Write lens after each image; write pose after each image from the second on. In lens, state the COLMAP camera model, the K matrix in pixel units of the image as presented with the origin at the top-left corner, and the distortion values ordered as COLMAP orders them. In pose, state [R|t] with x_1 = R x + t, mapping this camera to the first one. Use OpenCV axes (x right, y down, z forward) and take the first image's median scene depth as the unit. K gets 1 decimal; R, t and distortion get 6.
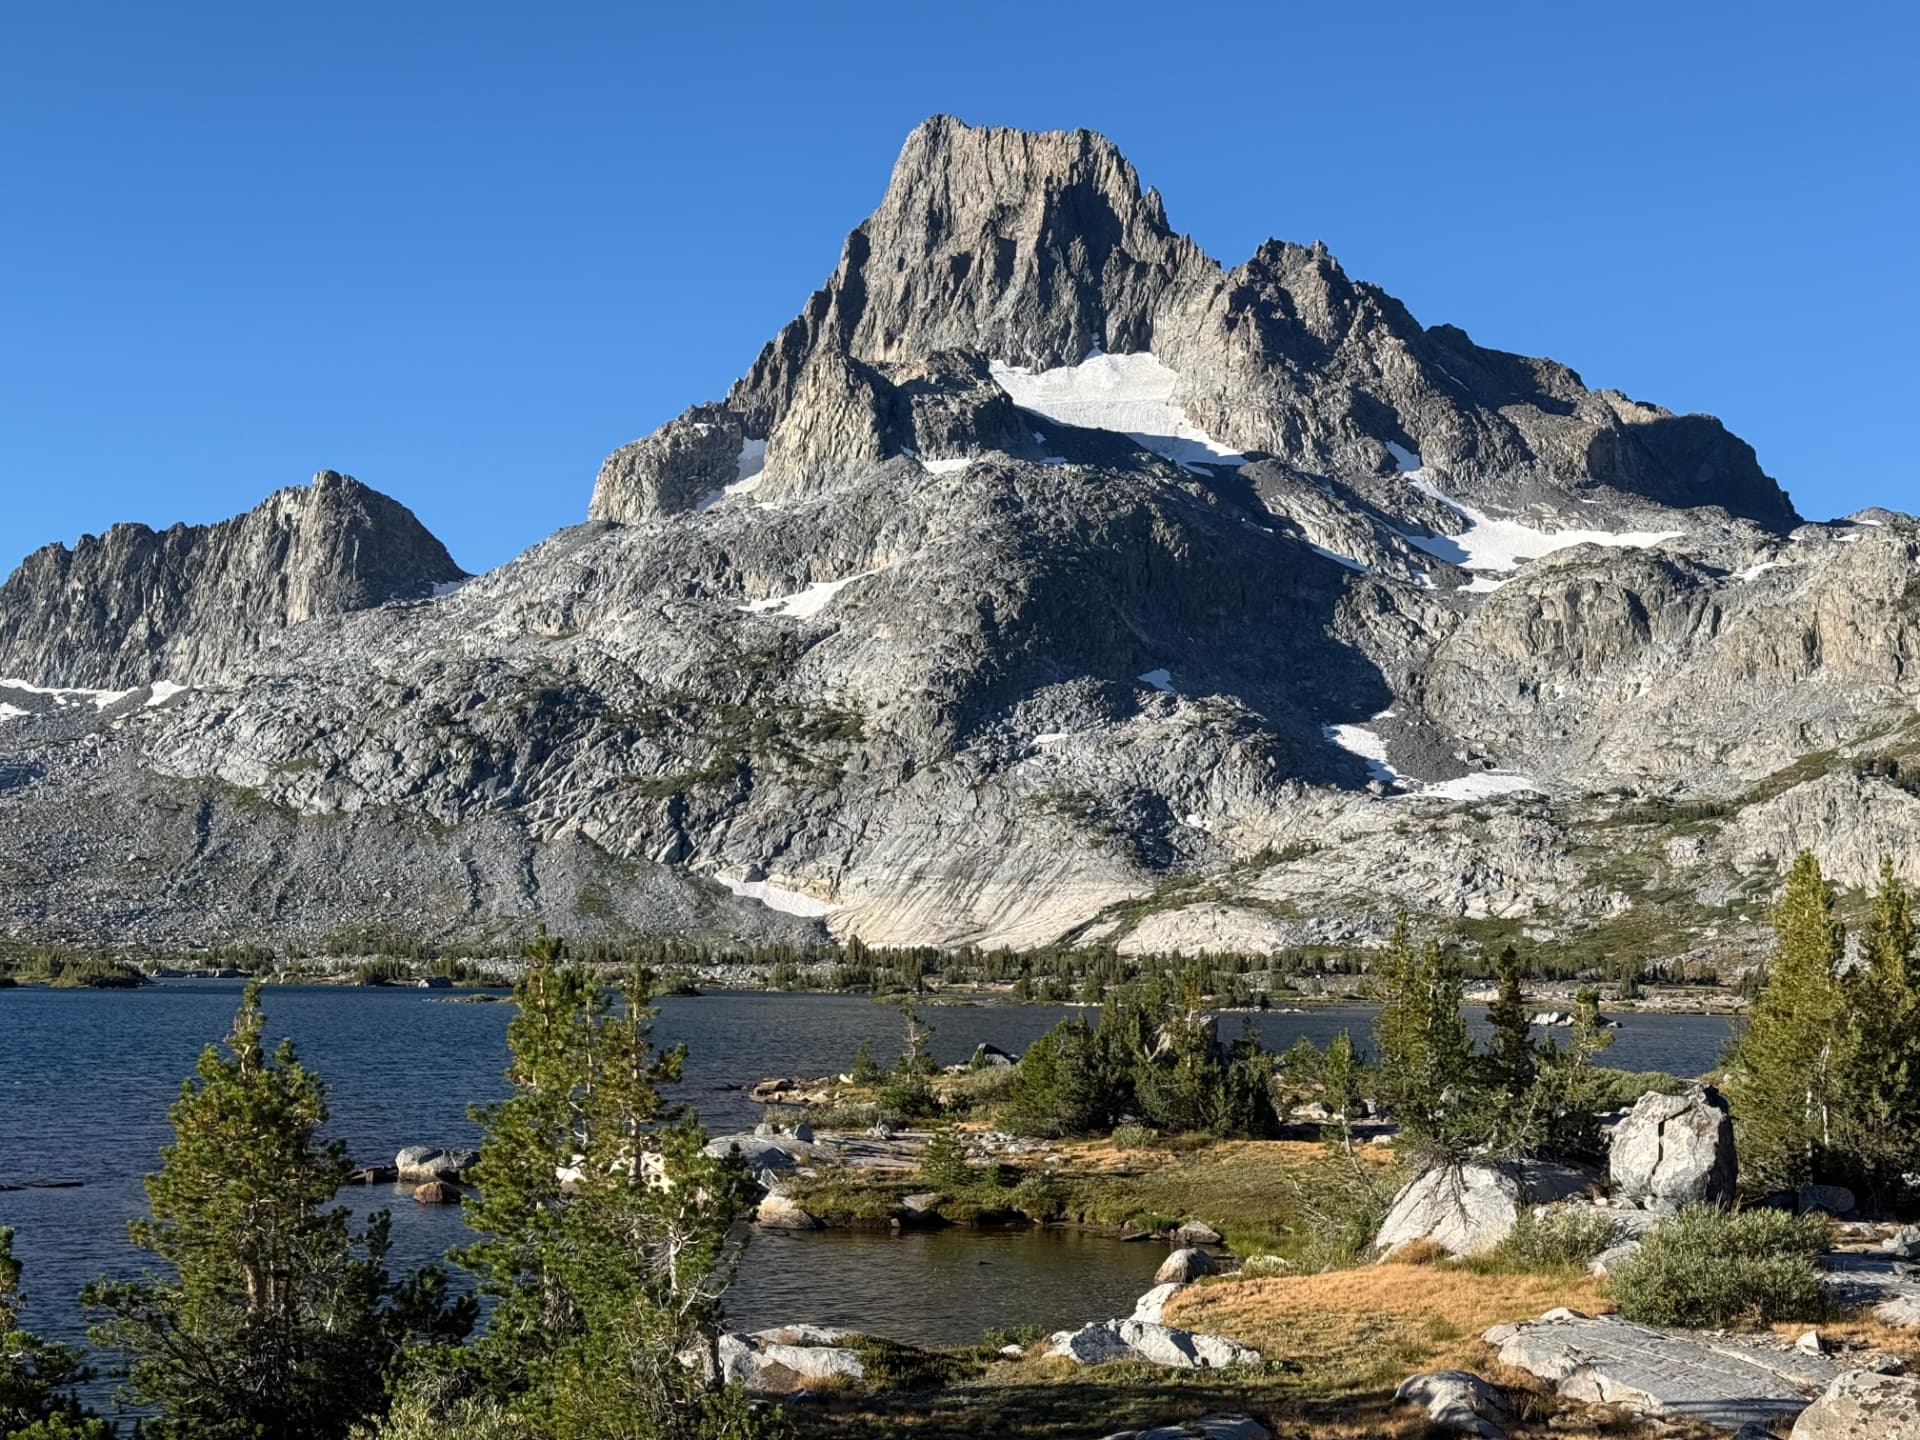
lens RADIAL K [[2666.0, 0, 960.0], [0, 2666.0, 720.0], [0, 0, 1]] dist [0.146418, -0.007324]
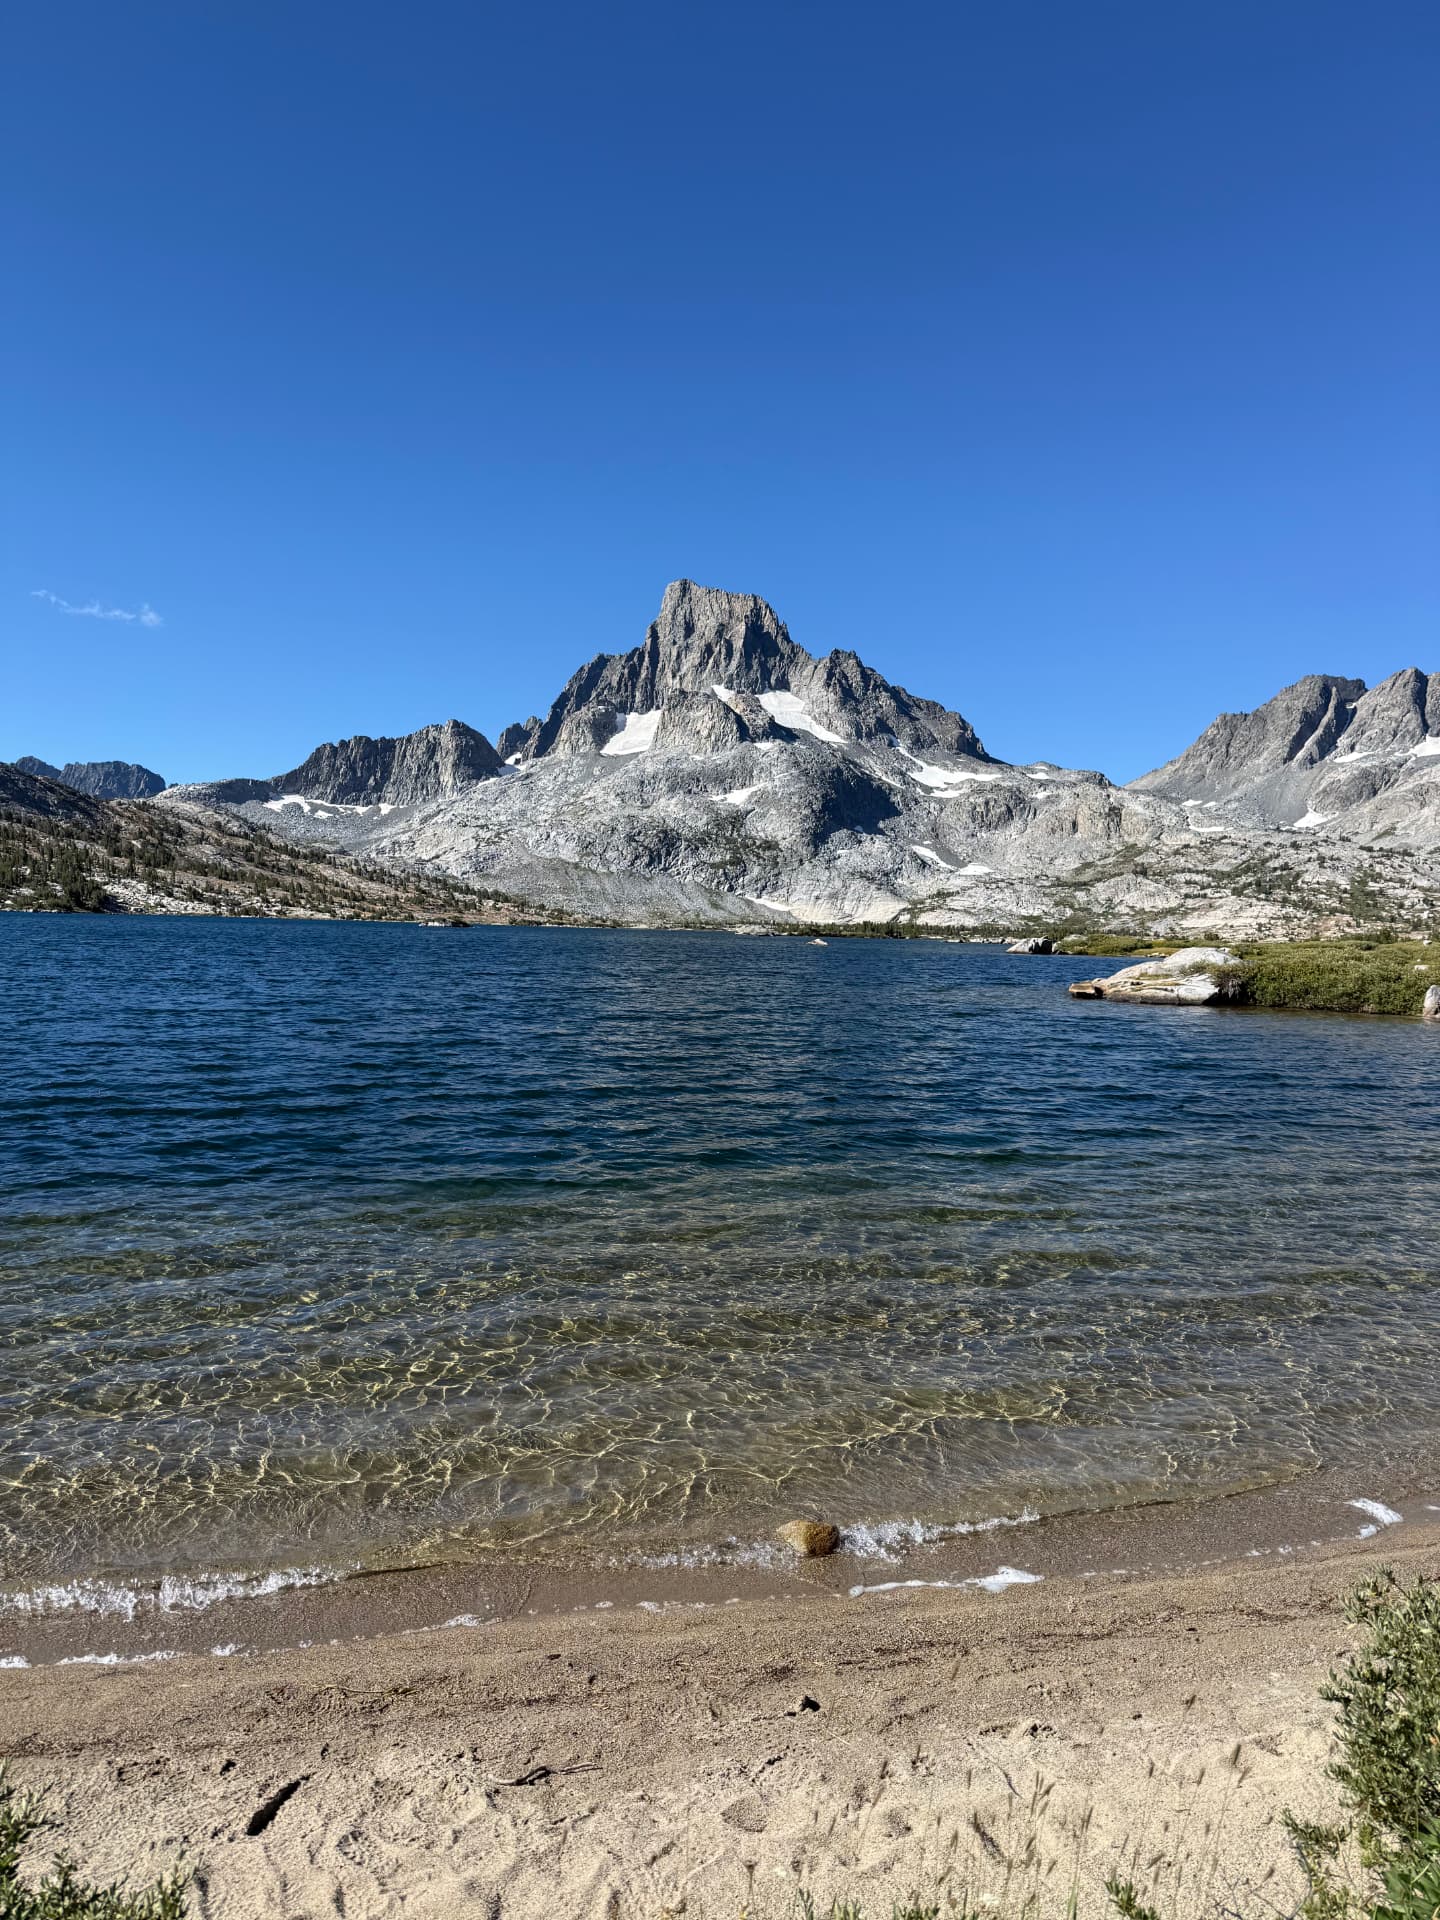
lens RADIAL K [[1336.4, 0, 720.0], [0, 1336.4, 960.0], [0, 0, 1]] dist [0.194413, -0.365491]
pose [[0.976384, 0.003493, 0.216012, -0.400800], [-0.030019, 0.992363, 0.119642, -0.045556], [-0.213945, -0.123301, 0.969033, -0.424573]]
